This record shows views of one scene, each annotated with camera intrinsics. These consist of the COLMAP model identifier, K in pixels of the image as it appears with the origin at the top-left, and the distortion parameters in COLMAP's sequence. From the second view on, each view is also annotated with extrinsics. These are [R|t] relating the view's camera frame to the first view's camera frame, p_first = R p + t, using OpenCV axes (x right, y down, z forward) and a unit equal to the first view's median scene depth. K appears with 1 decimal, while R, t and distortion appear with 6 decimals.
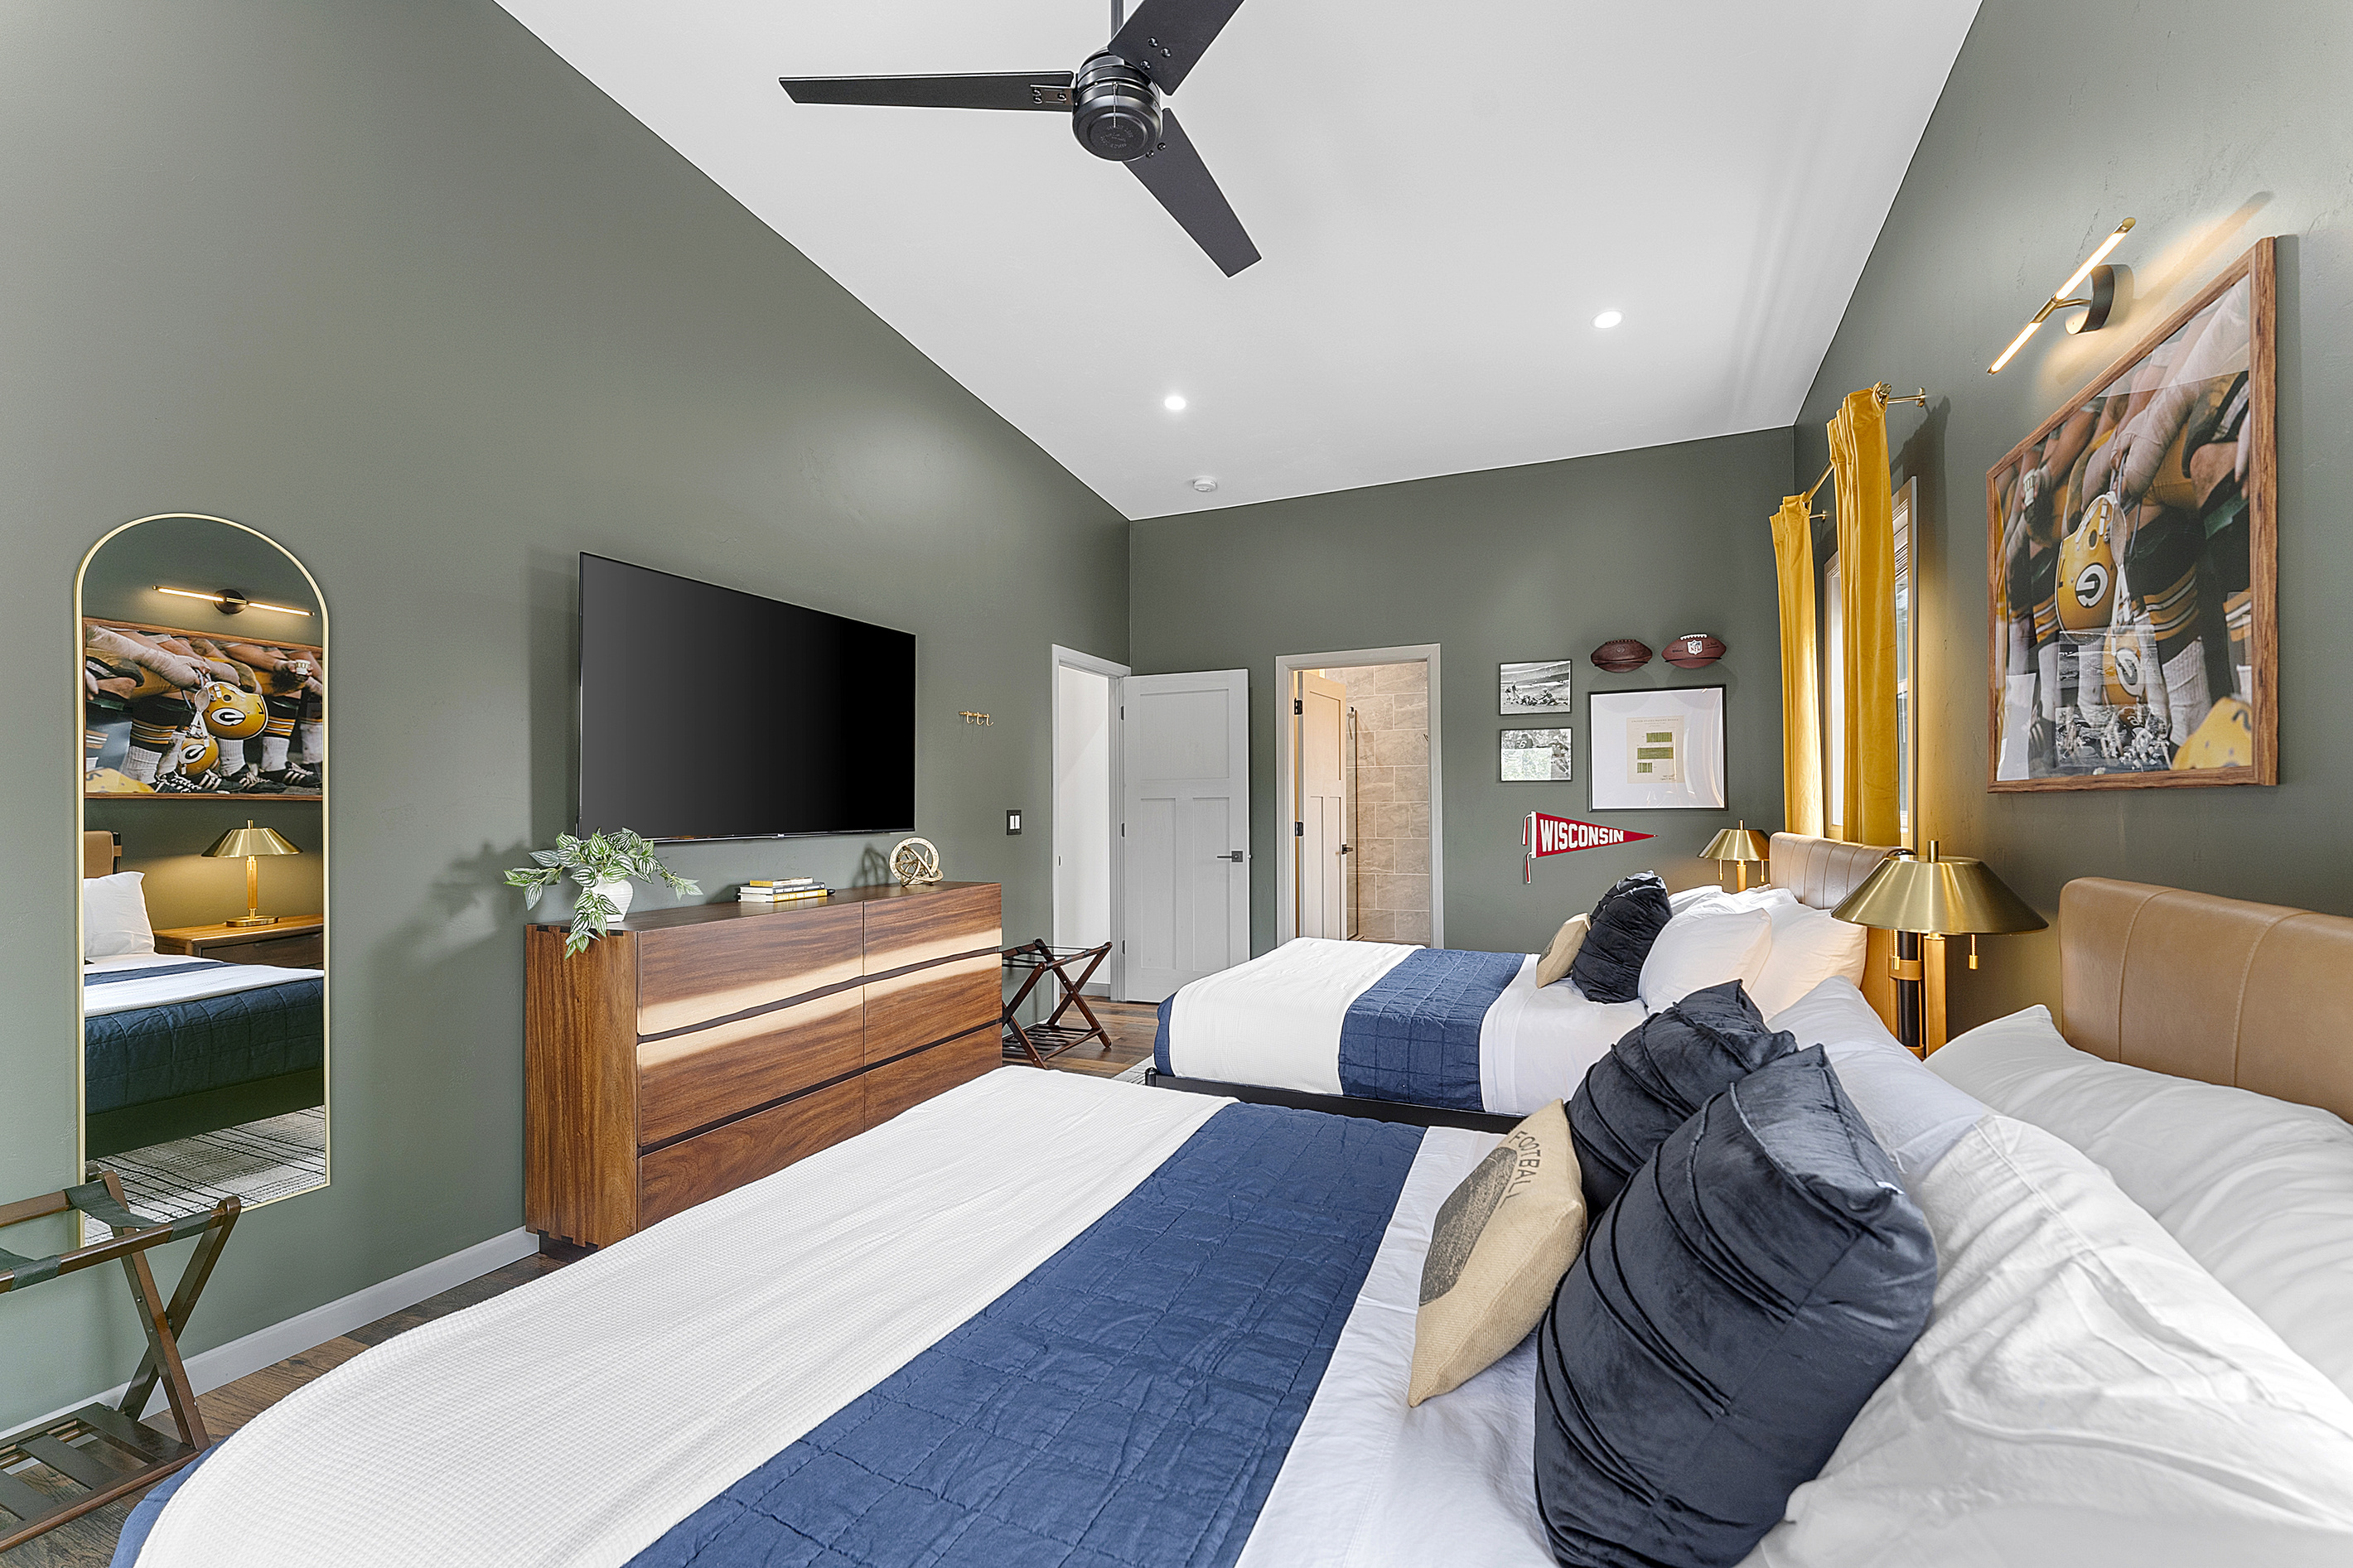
lens RADIAL K [[953.0, 0, 1173.1], [0, 953.0, 788.6], [0, 0, 1]] dist [-0.000164, -0.000087]
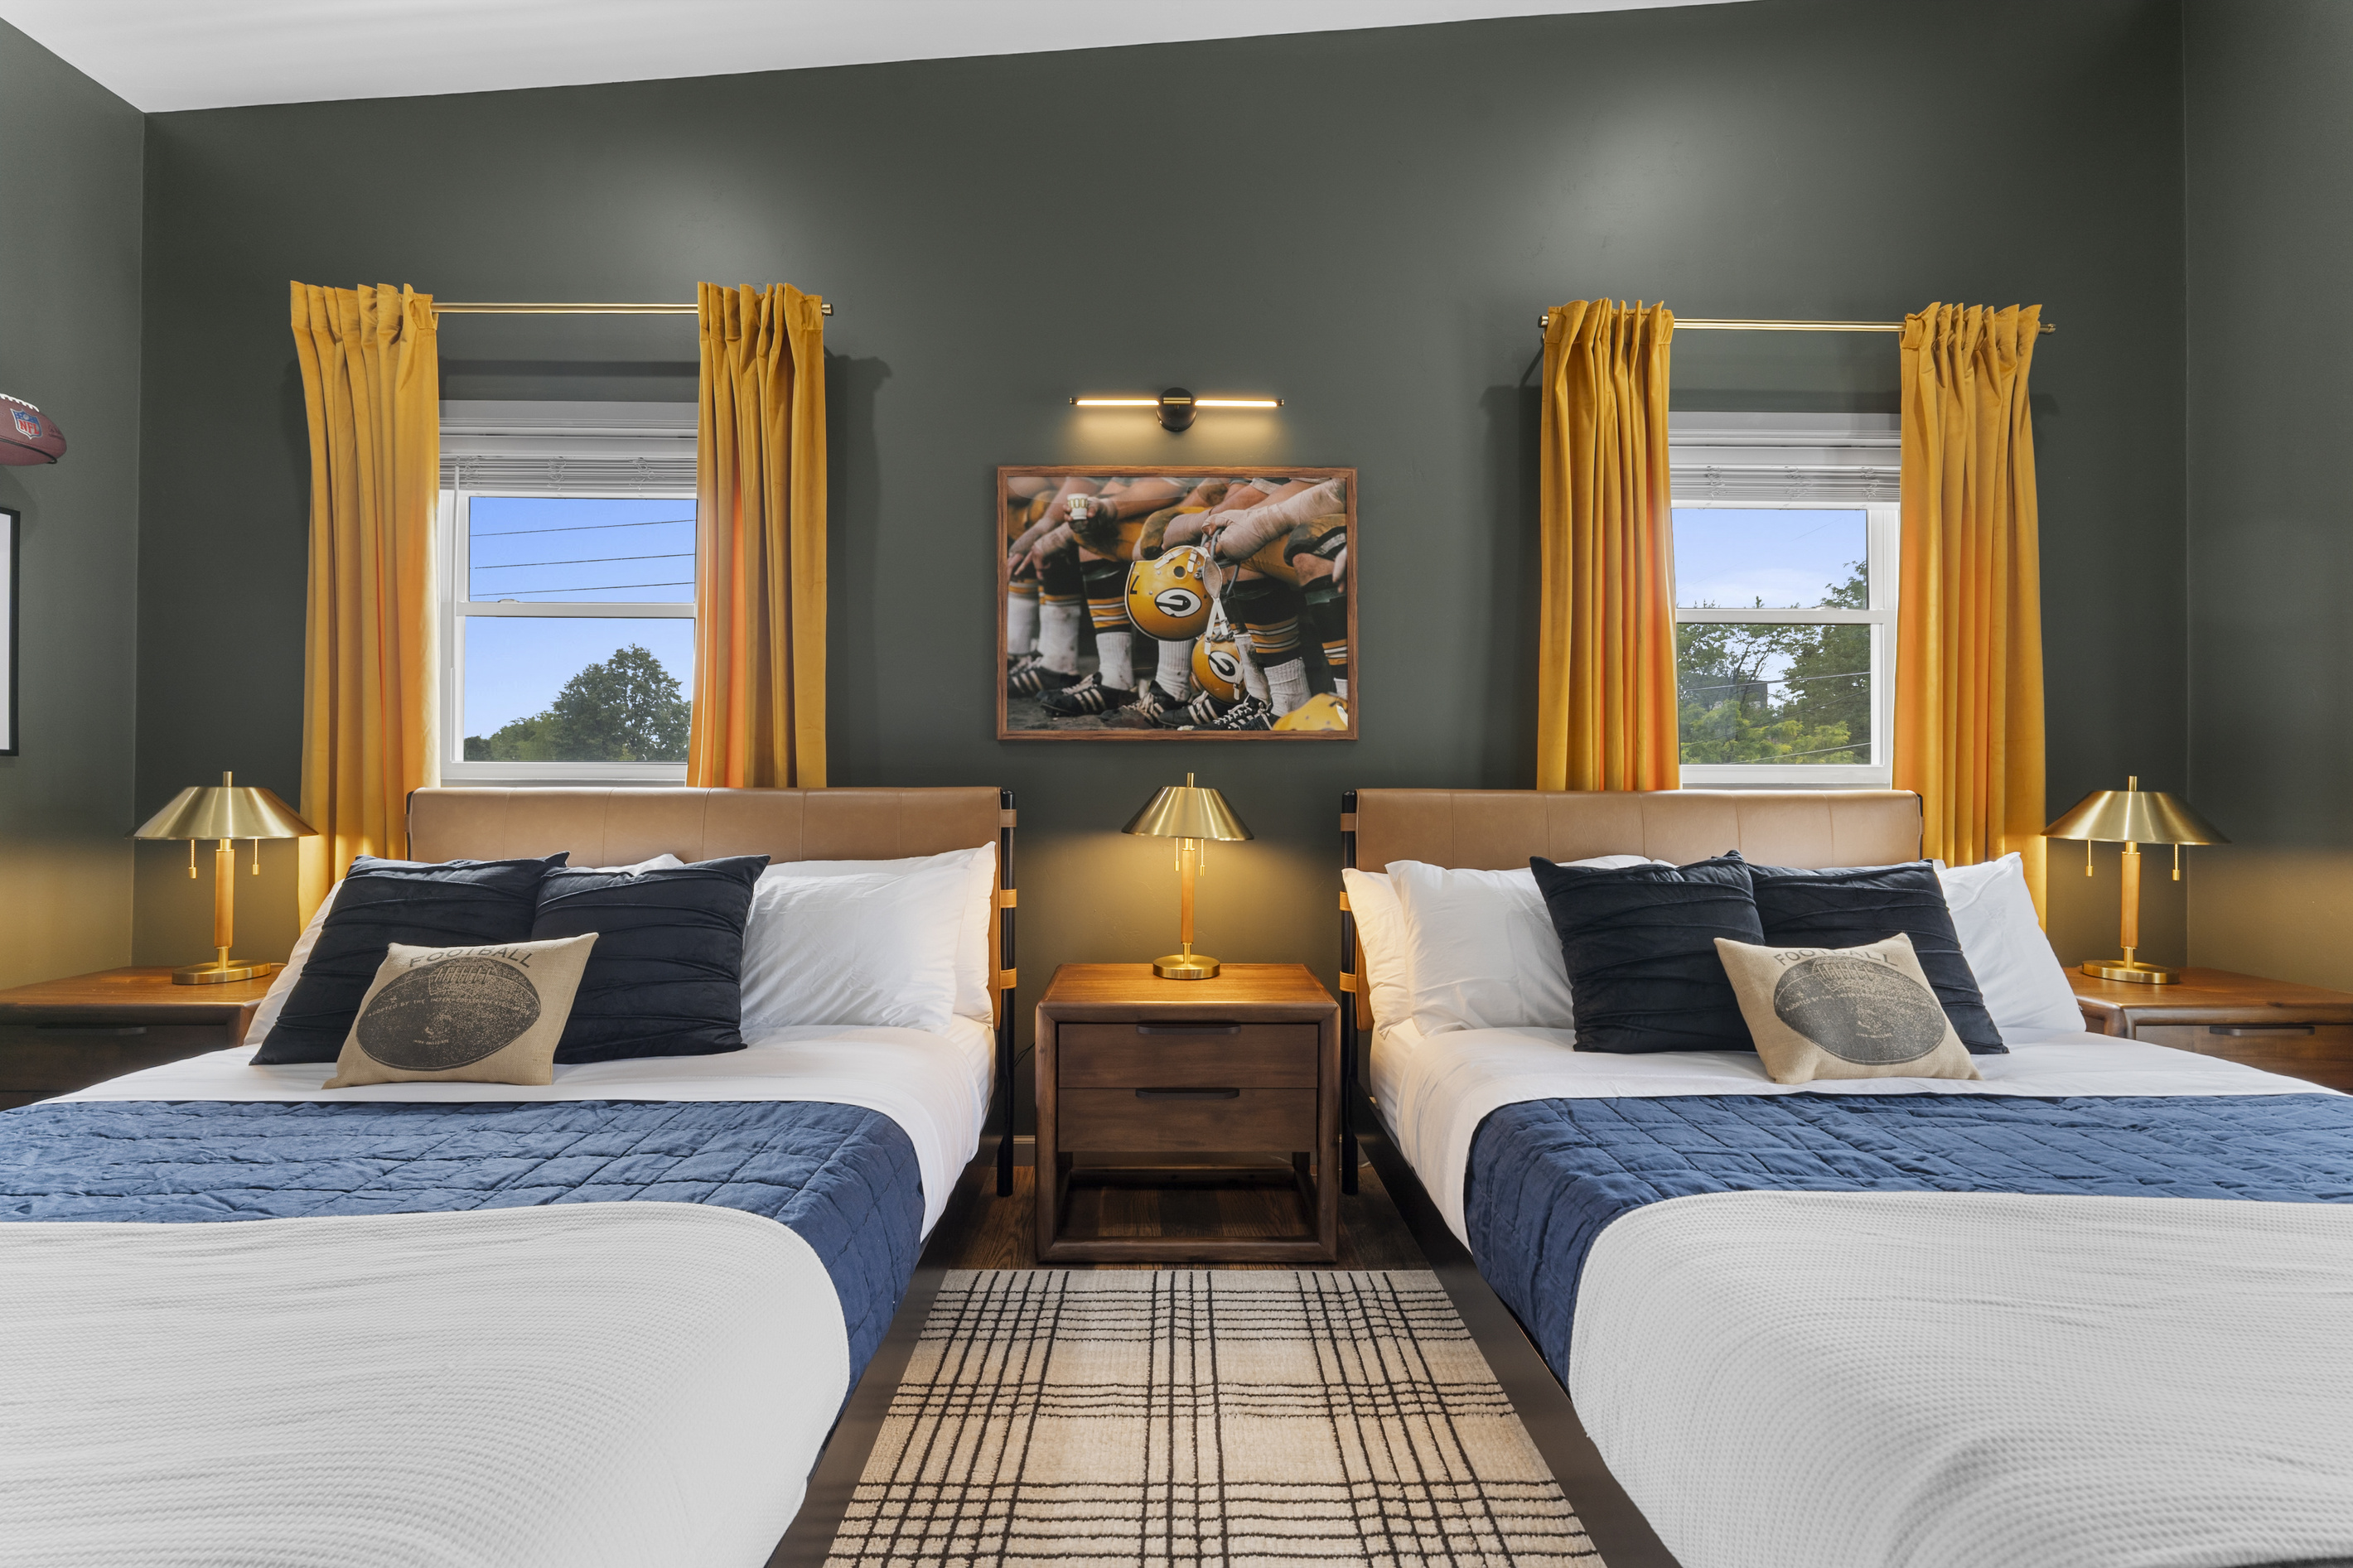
lens RADIAL K [[953.0, 0, 1165.6], [0, 953.0, 790.3], [0, 0, 1]] dist [-0.000164, -0.000087]
pose [[-0.436710, 0.005246, 0.899587, -0.396319], [-0.010595, 0.999884, -0.010975, 0.104919], [-0.899540, -0.014324, -0.436604, 1.835590]]
